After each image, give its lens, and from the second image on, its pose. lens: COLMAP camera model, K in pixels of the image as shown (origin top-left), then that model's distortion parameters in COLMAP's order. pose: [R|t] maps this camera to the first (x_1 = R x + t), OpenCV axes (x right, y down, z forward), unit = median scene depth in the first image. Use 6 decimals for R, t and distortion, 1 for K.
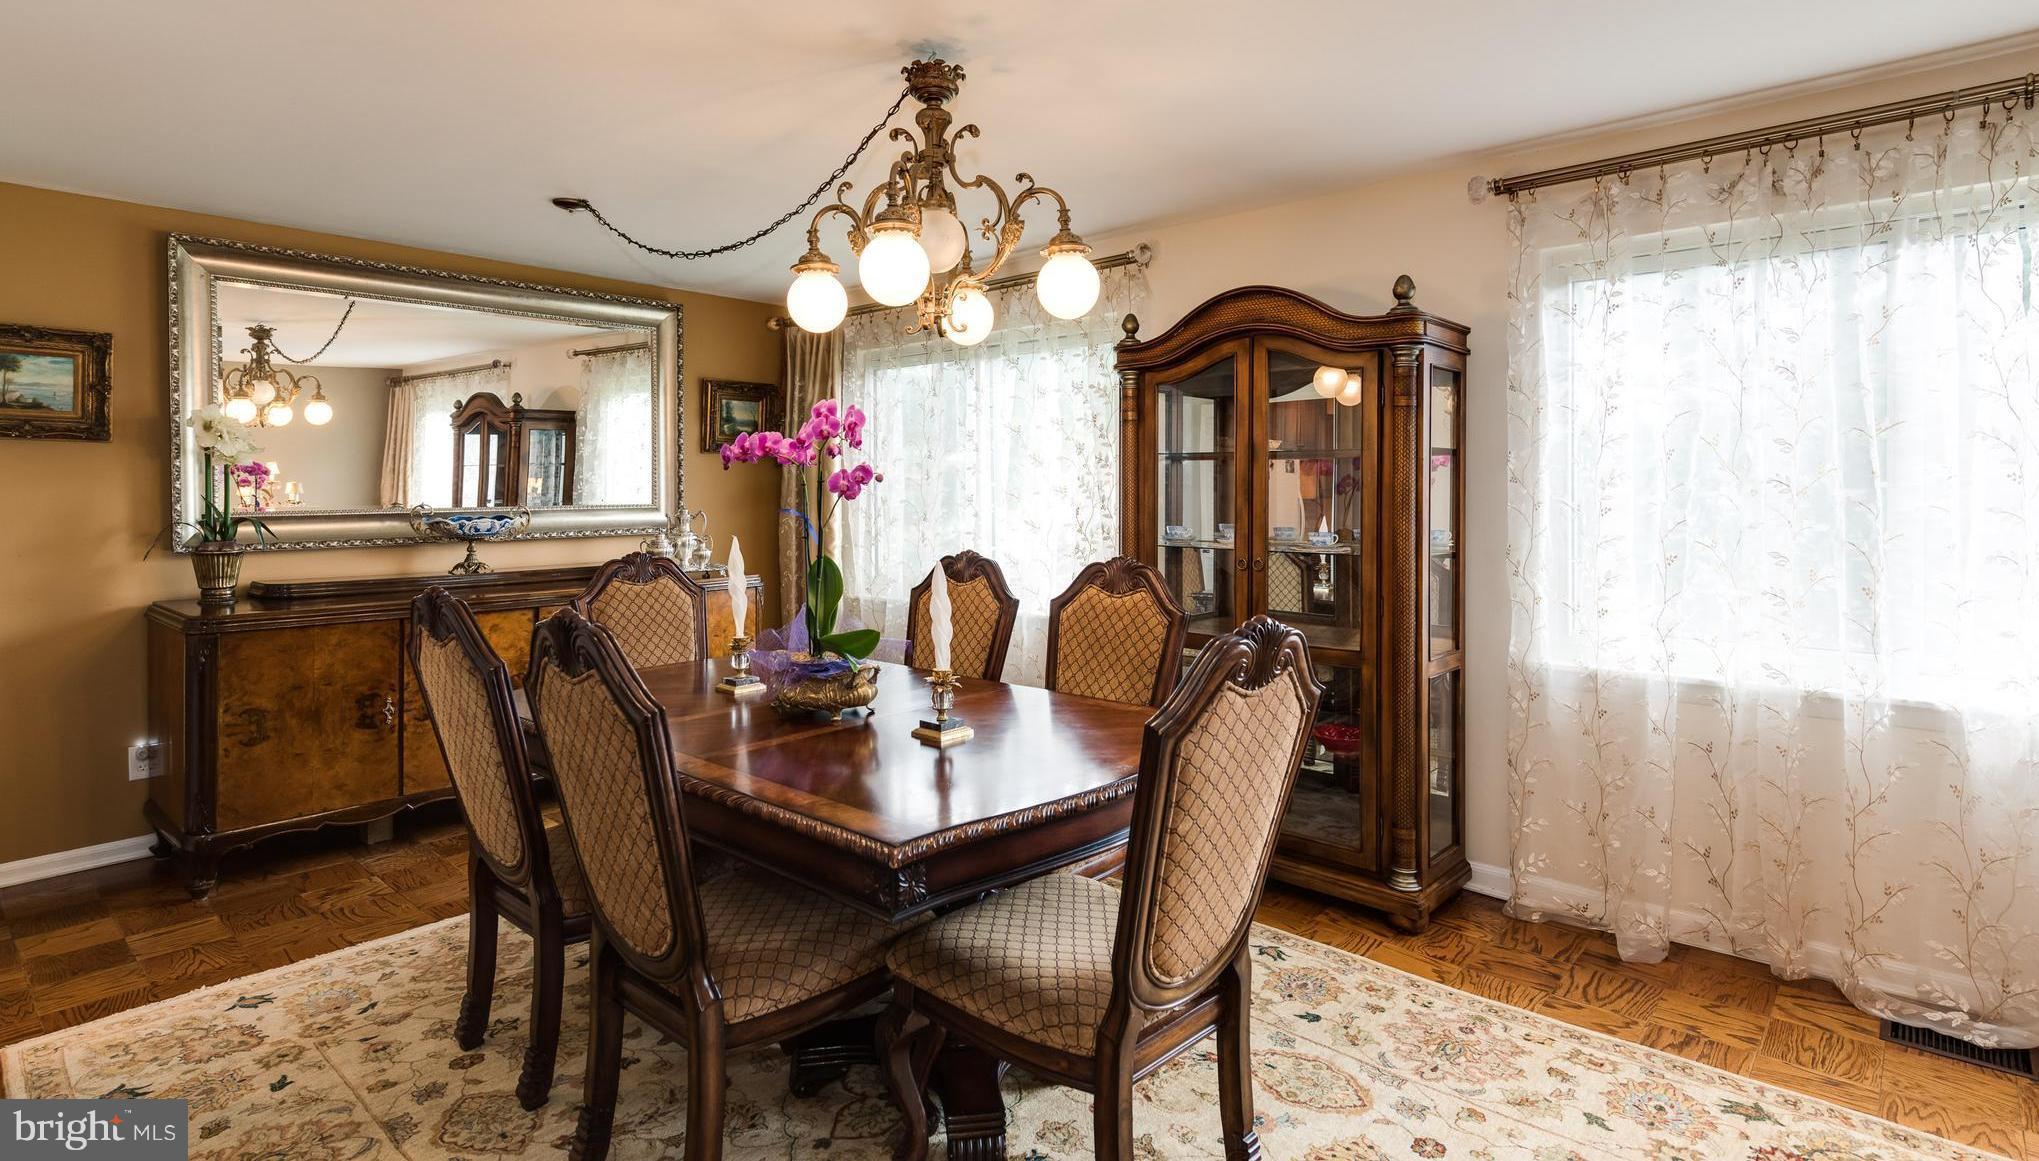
lens RADIAL K [[1032.4, 0, 1029.4], [0, 1032.4, 500.3], [0, 0, 1]] dist [0.006964, -0.000833]
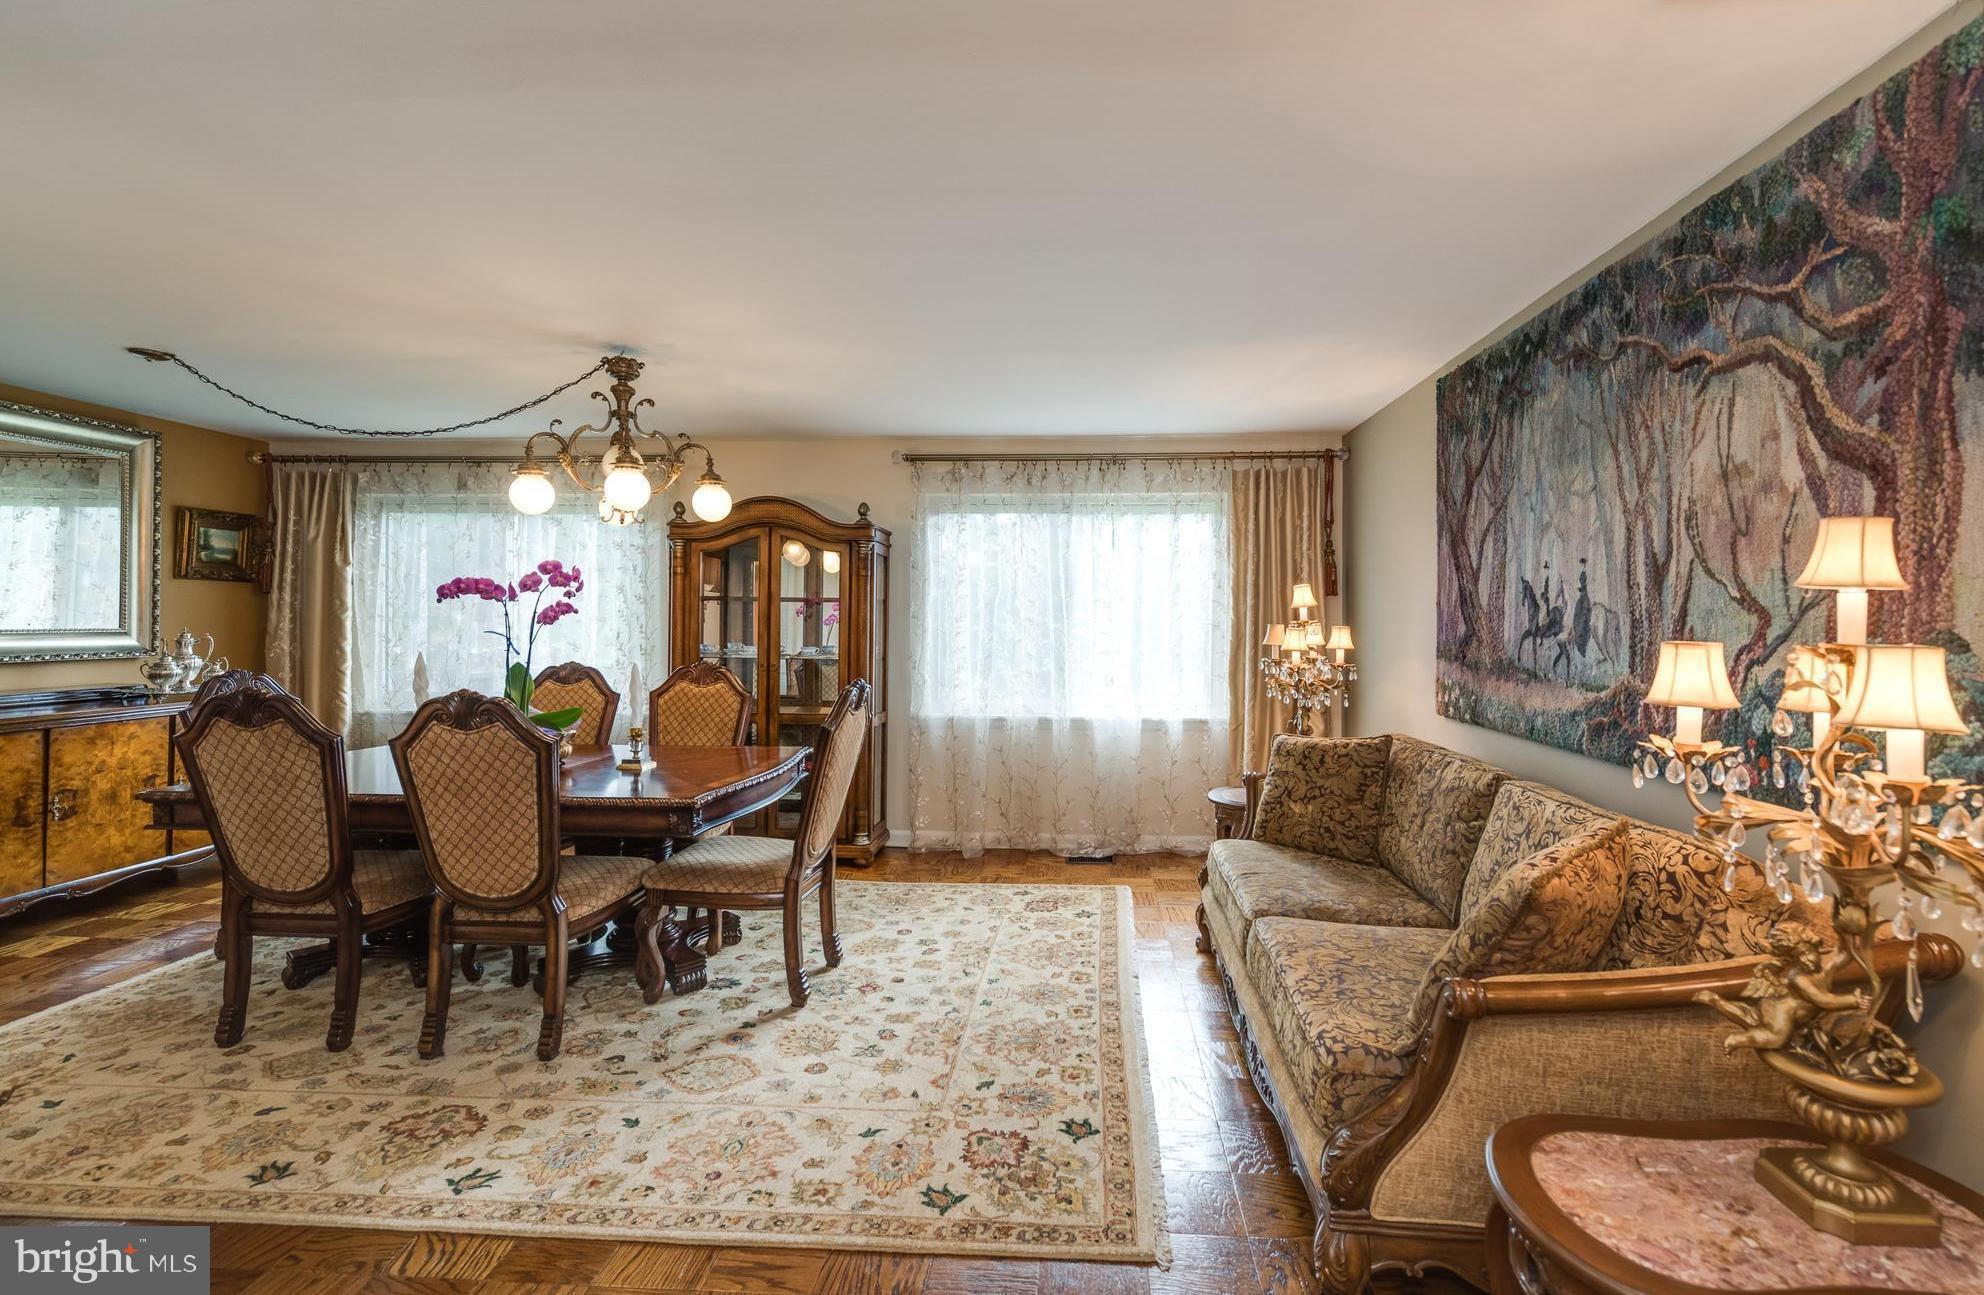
lens RADIAL K [[1465.4, 0, 990.8], [0, 1465.4, 636.7], [0, 0, 1]] dist [0.002084, -0.000210]
pose [[0.789341, 0.002999, 0.613947, -1.036561], [-0.004018, 0.999992, 0.000281, 0.014379], [-0.613941, -0.002688, 0.789347, -1.158934]]
